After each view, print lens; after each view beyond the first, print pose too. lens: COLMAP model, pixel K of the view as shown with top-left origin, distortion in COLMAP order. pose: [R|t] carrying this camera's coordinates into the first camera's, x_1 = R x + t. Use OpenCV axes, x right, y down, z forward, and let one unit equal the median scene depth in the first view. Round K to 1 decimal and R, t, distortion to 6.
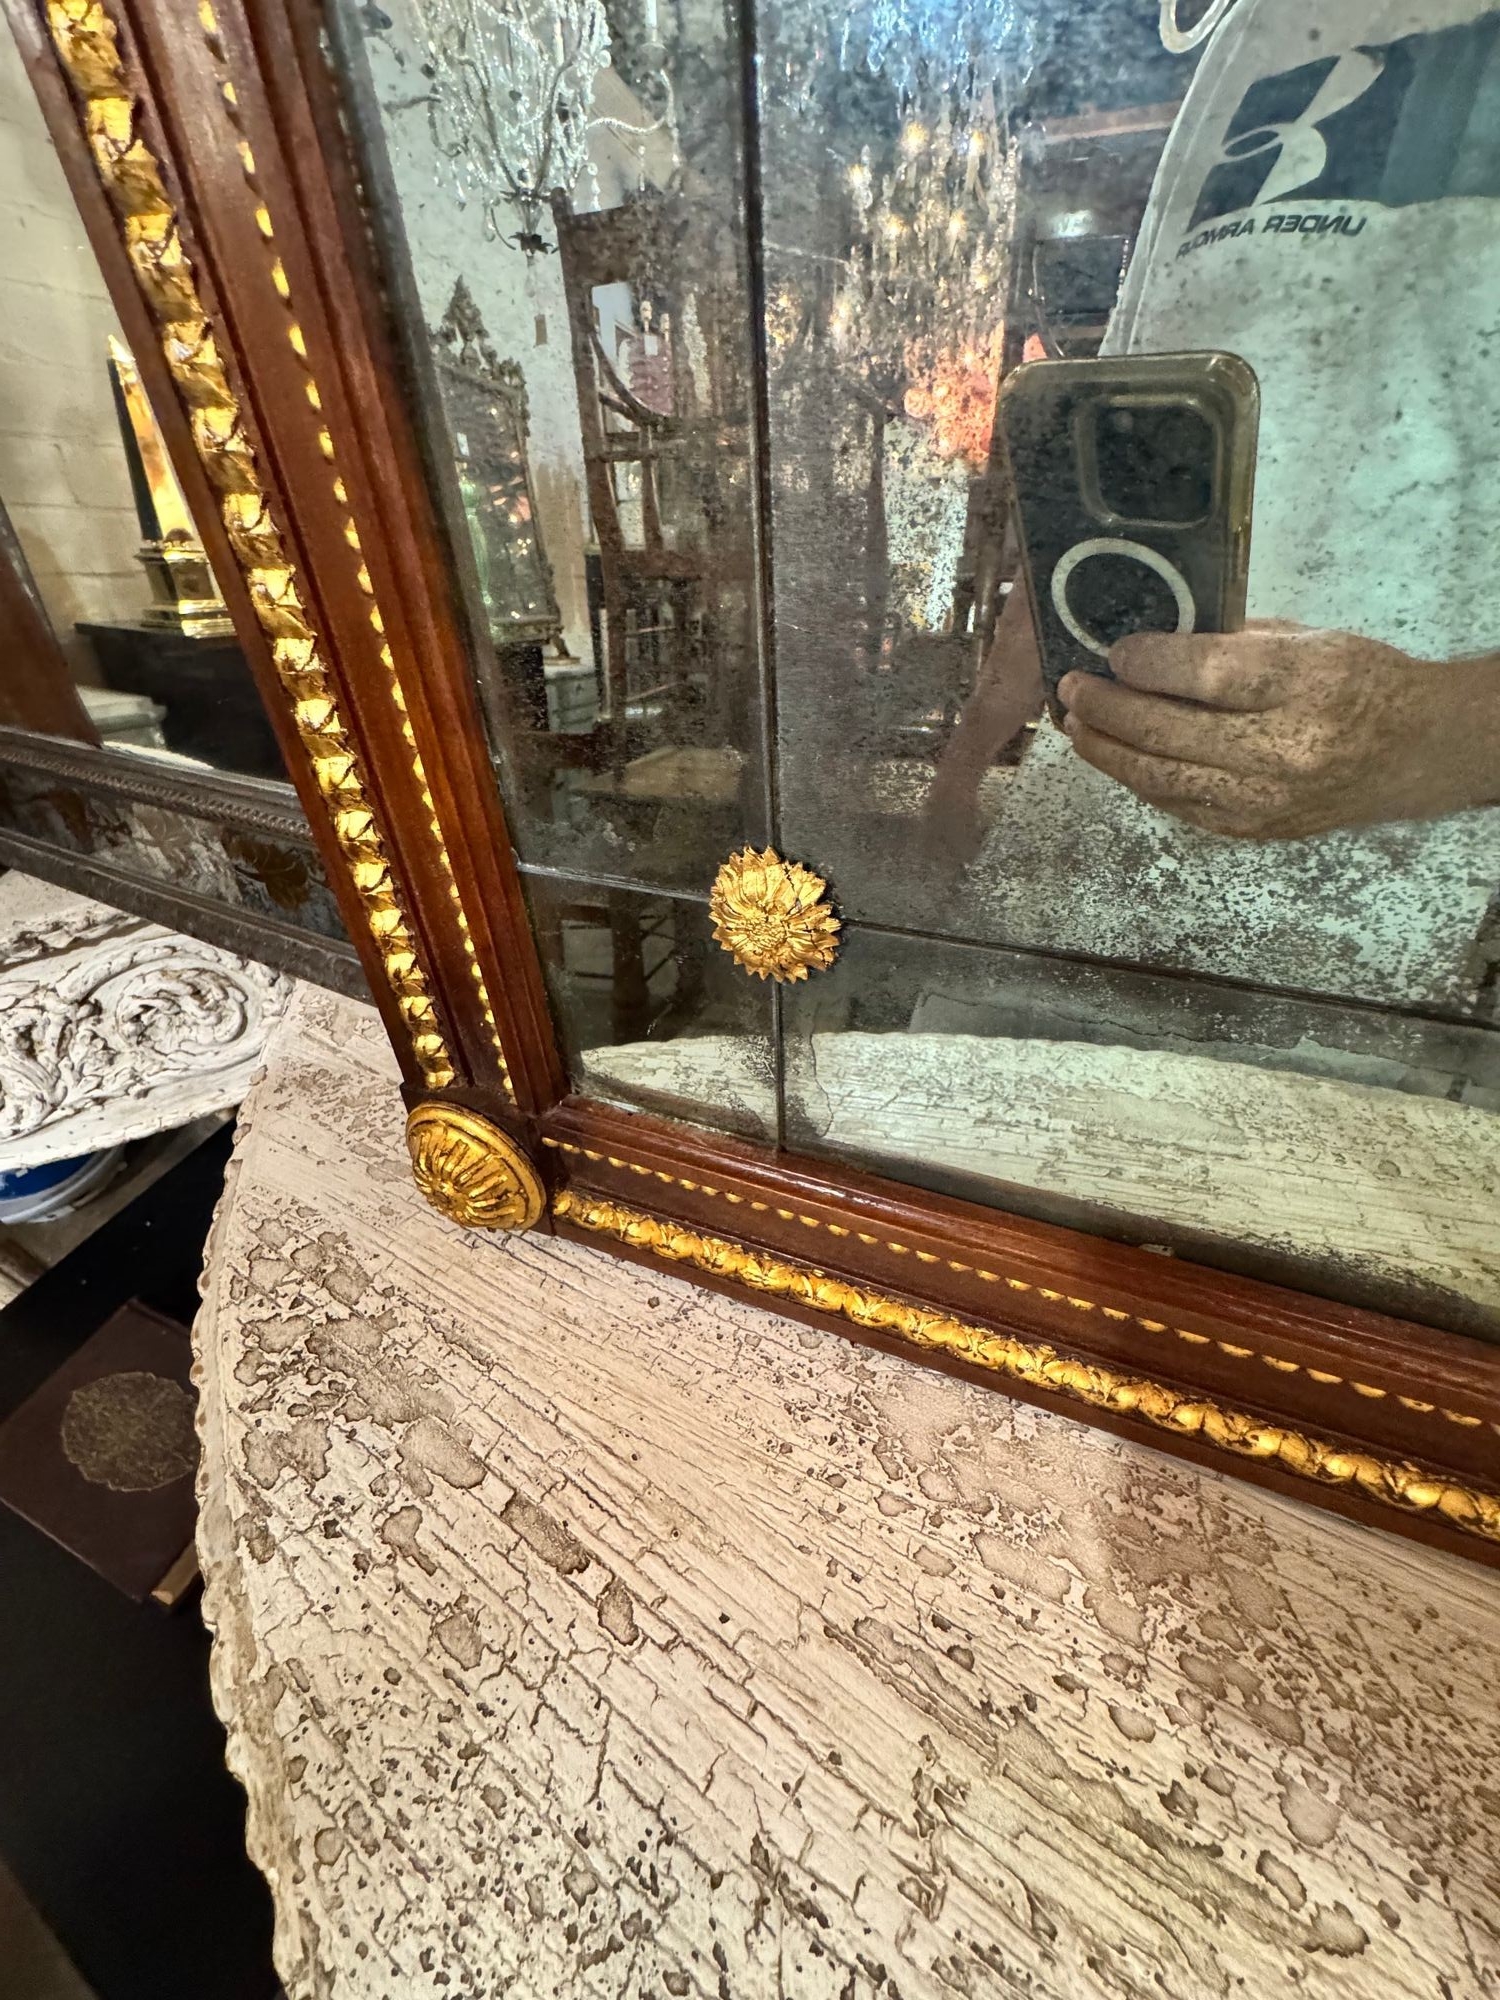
lens RADIAL K [[805.6, 0, 746.4], [0, 805.6, 1000.1], [0, 0, 1]] dist [-0.004216, 0.000437]
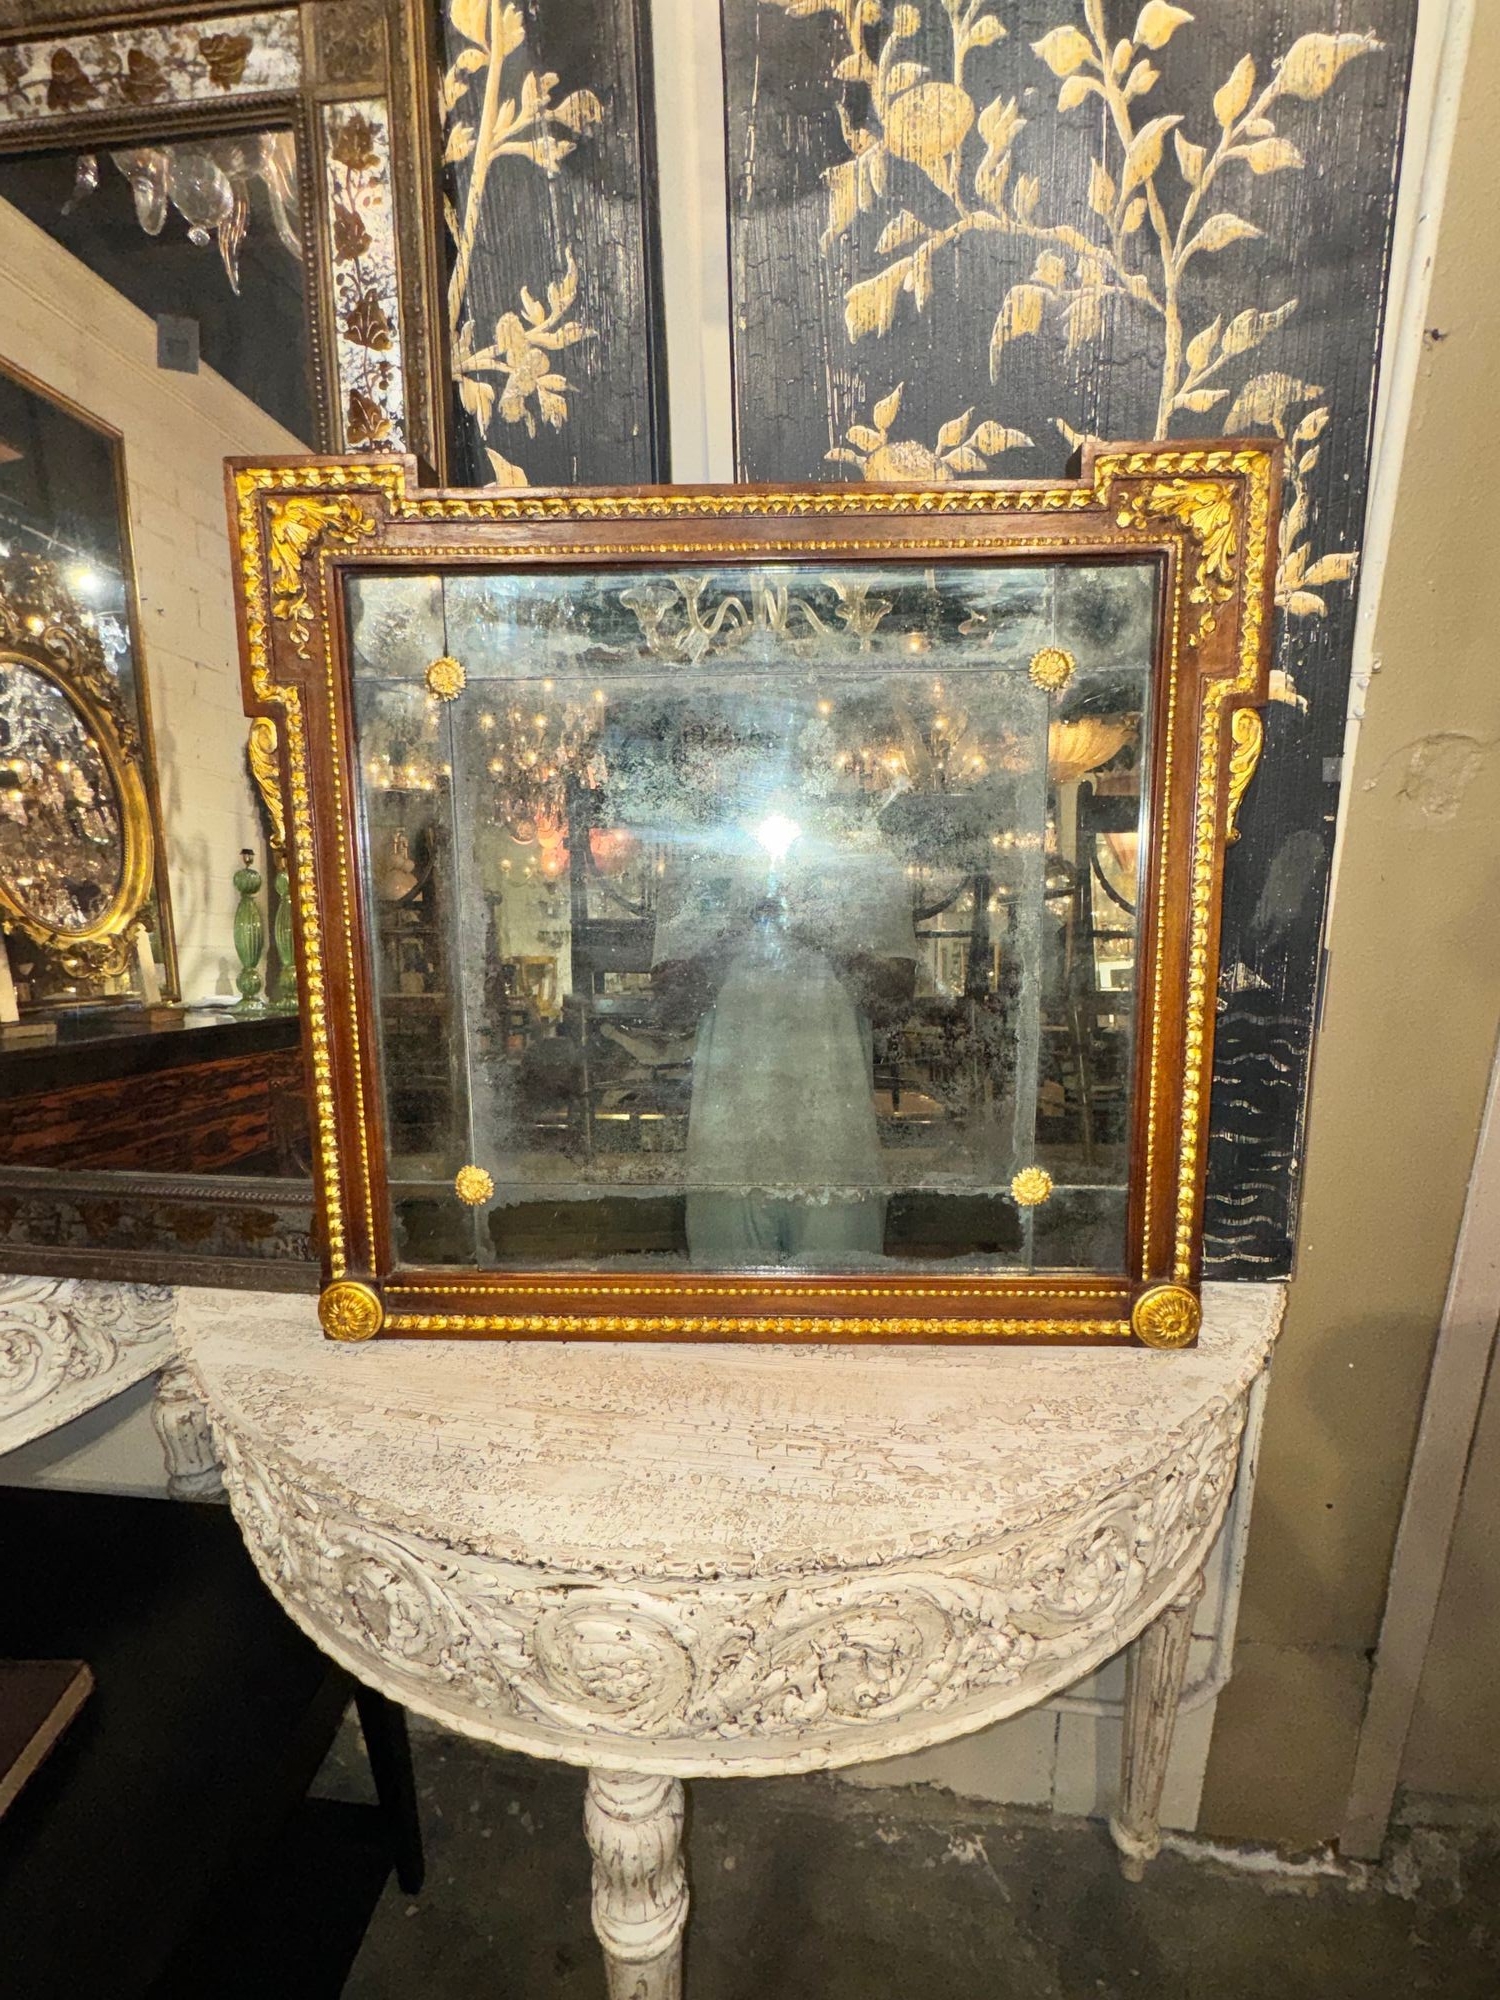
lens RADIAL K [[1022.3, 0, 750.0], [0, 1022.3, 1000.0], [0, 0, 1]] dist [-0.001336, -0.001257]
pose [[0.930159, -0.018688, 0.366682, -0.179353], [0.174253, 0.901530, -0.396079, 0.436866], [-0.323173, 0.432312, 0.841823, -1.339787]]
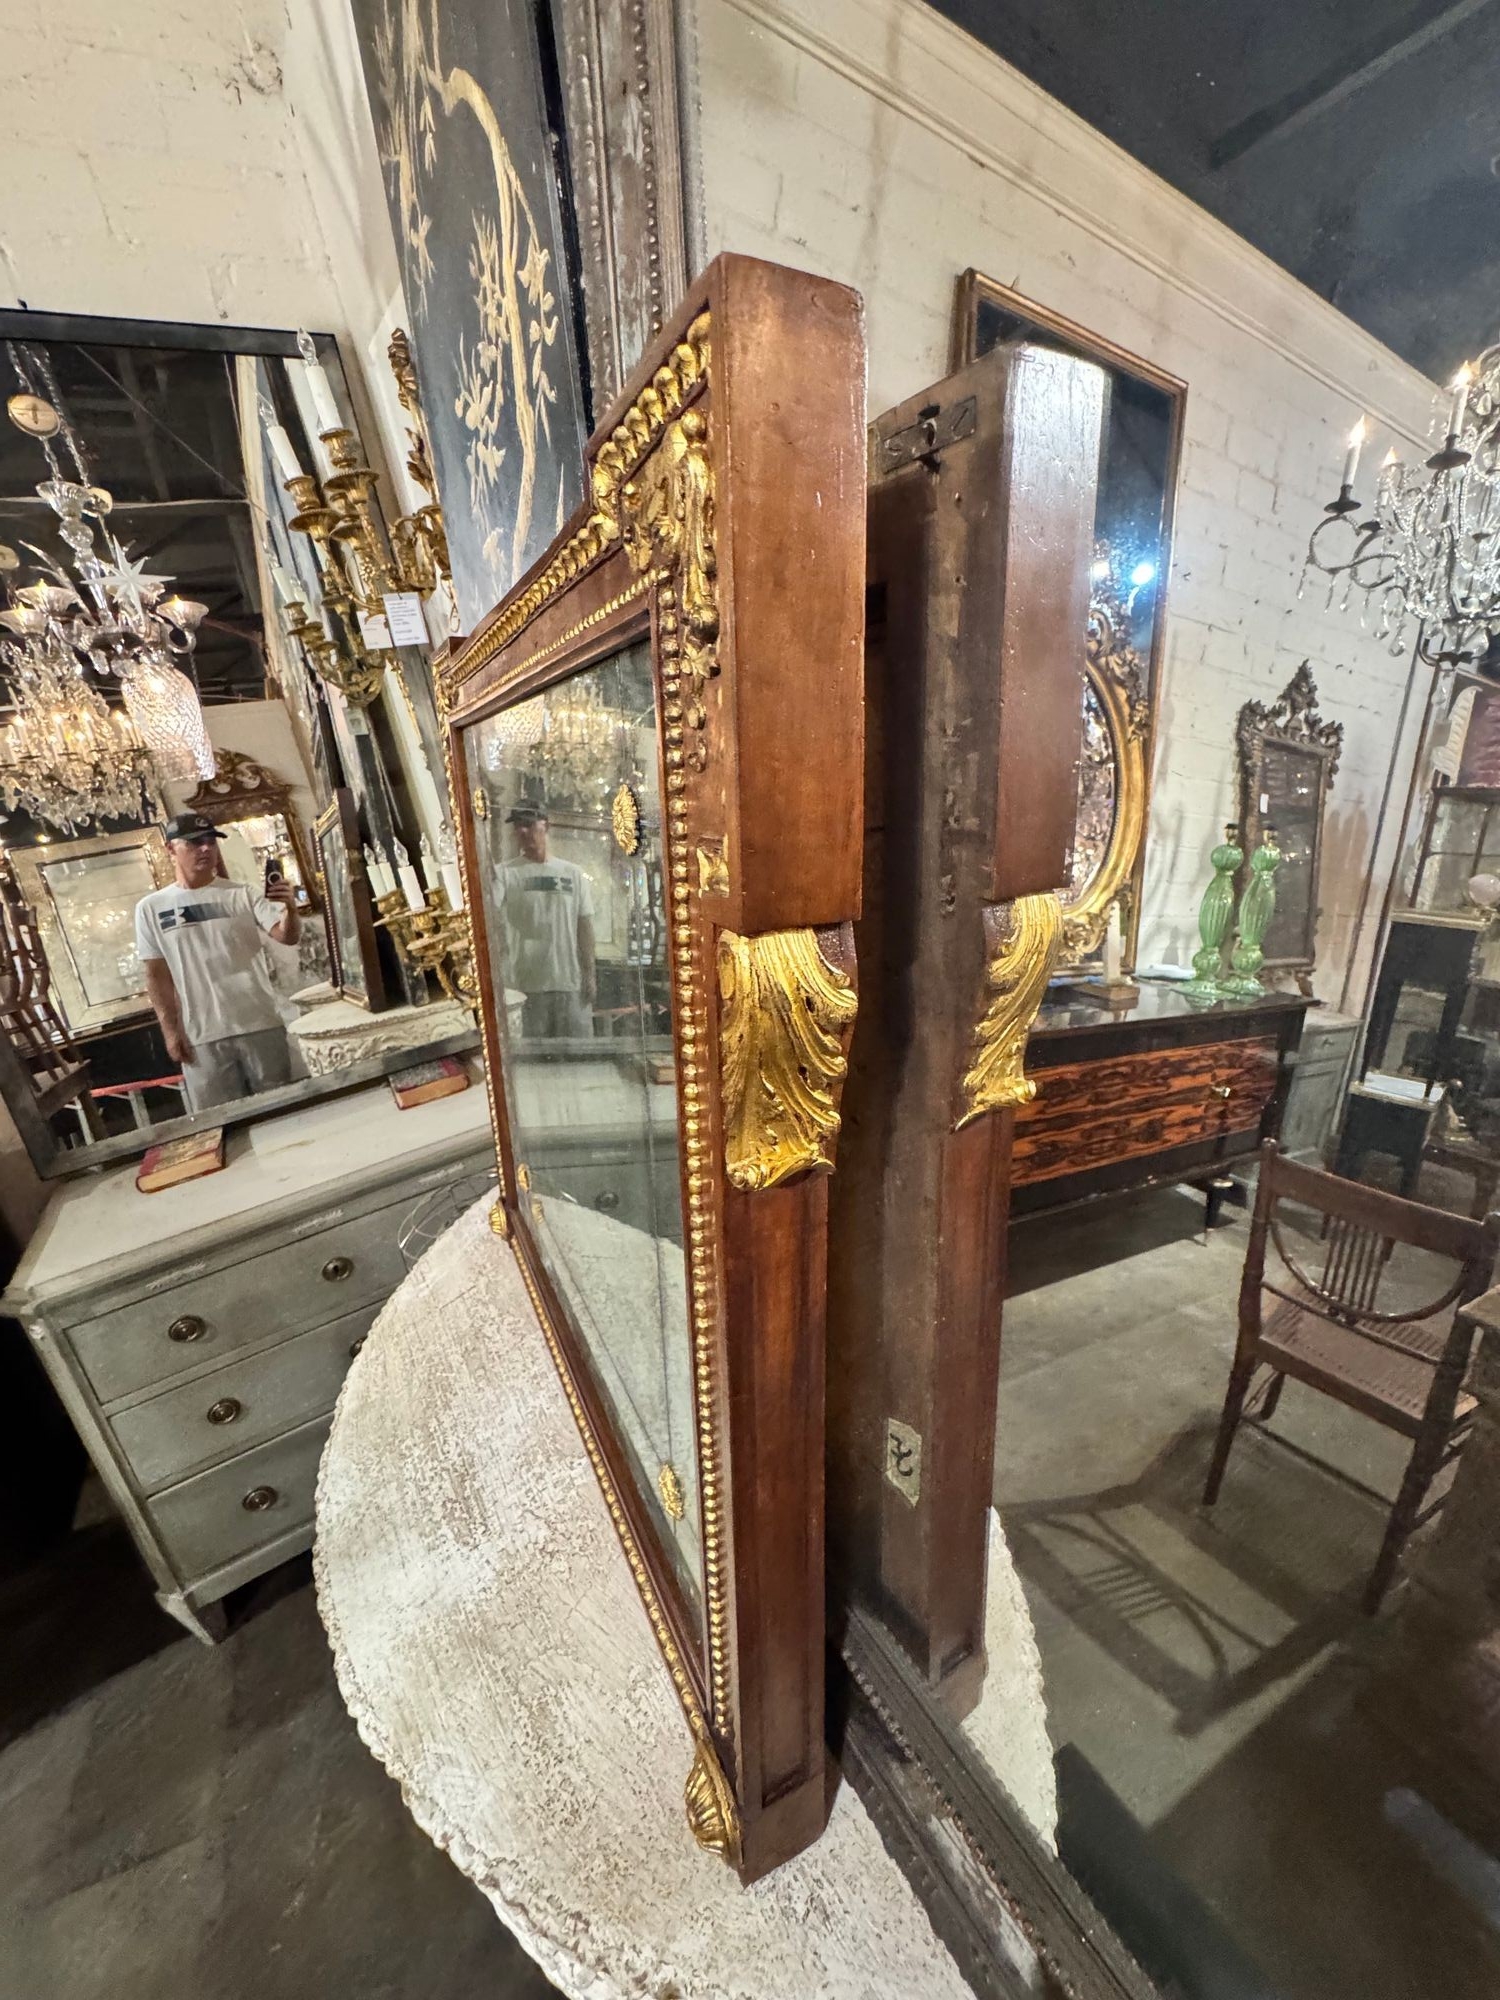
lens RADIAL K [[805.6, 0, 746.4], [0, 805.6, 1000.1], [0, 0, 1]] dist [-0.004216, 0.000437]
pose [[0.861763, 0.150548, -0.484459, -0.858093], [-0.294483, 0.926043, -0.236059, -0.752533], [0.413092, 0.346091, 0.842363, 0.029006]]
